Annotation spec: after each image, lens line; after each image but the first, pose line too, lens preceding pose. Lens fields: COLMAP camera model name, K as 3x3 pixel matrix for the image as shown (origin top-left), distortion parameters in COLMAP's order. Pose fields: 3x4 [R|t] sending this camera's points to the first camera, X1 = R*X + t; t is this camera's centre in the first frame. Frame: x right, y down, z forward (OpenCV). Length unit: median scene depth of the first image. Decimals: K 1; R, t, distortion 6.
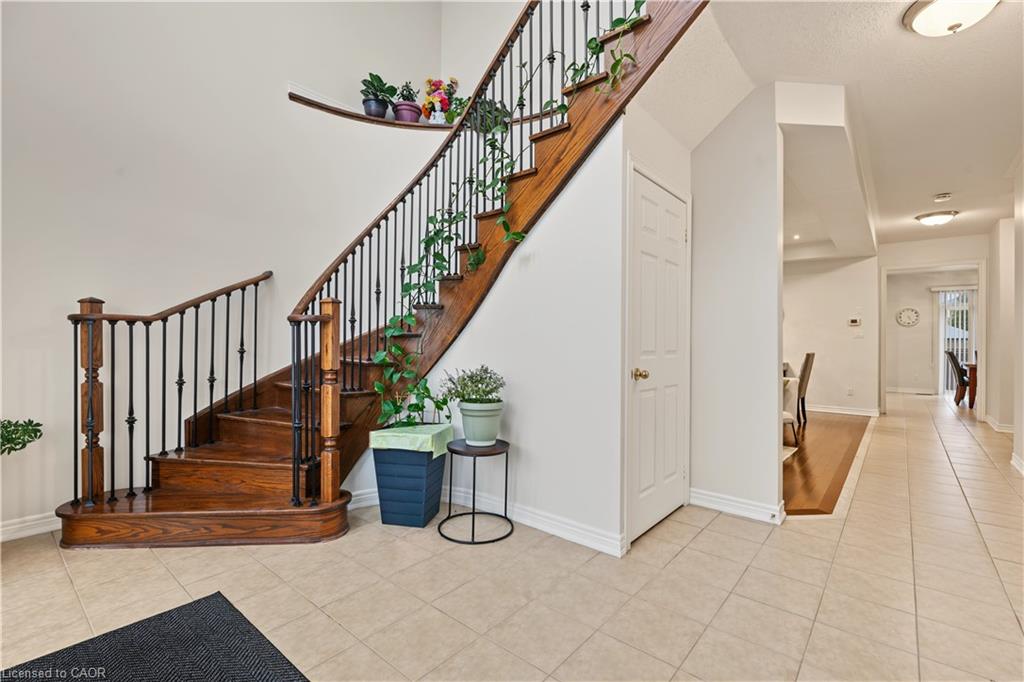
lens RADIAL K [[462.2, 0, 506.1], [0, 462.2, 341.6], [0, 0, 1]] dist [-0.000926, -0.000111]
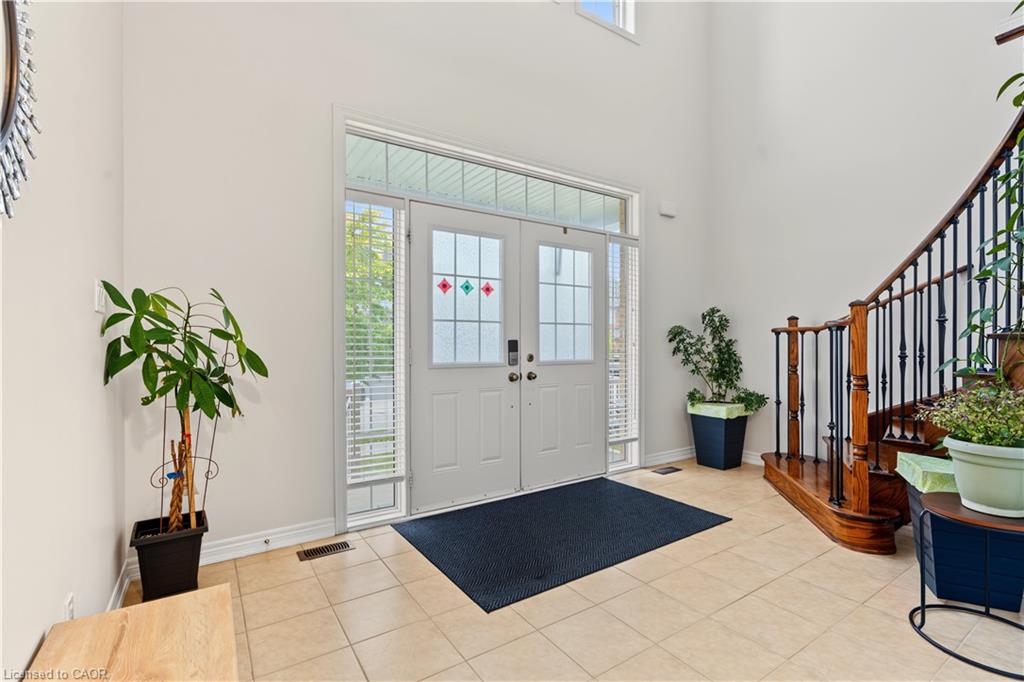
lens RADIAL K [[462.2, 0, 510.7], [0, 462.2, 348.0], [0, 0, 1]] dist [-0.000926, -0.000111]
pose [[-0.281365, 0.000574, -0.959601, 0.744307], [-0.000030, 1.000000, 0.000607, 0.003337], [0.959601, 0.000200, -0.281365, 0.573050]]
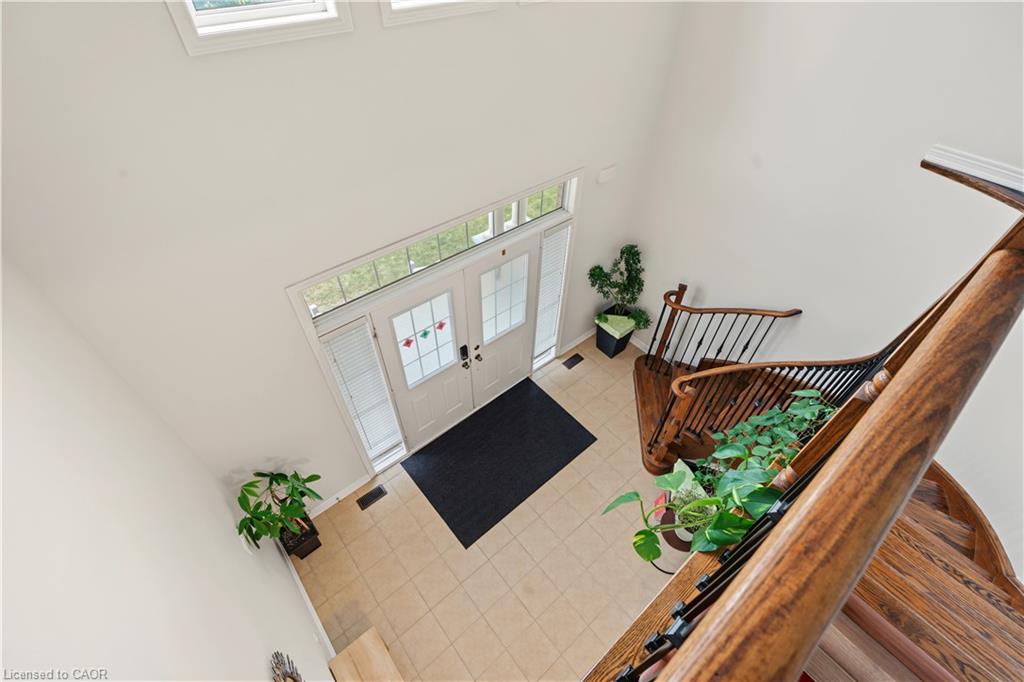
lens RADIAL K [[462.2, 0, 509.1], [0, 462.2, 344.1], [0, 0, 1]] dist [-0.000926, -0.000111]
pose [[-0.169568, 0.714434, -0.678845, 0.621816], [-0.013477, 0.687074, 0.726462, -1.266082], [0.985426, 0.132334, -0.106877, 0.561768]]
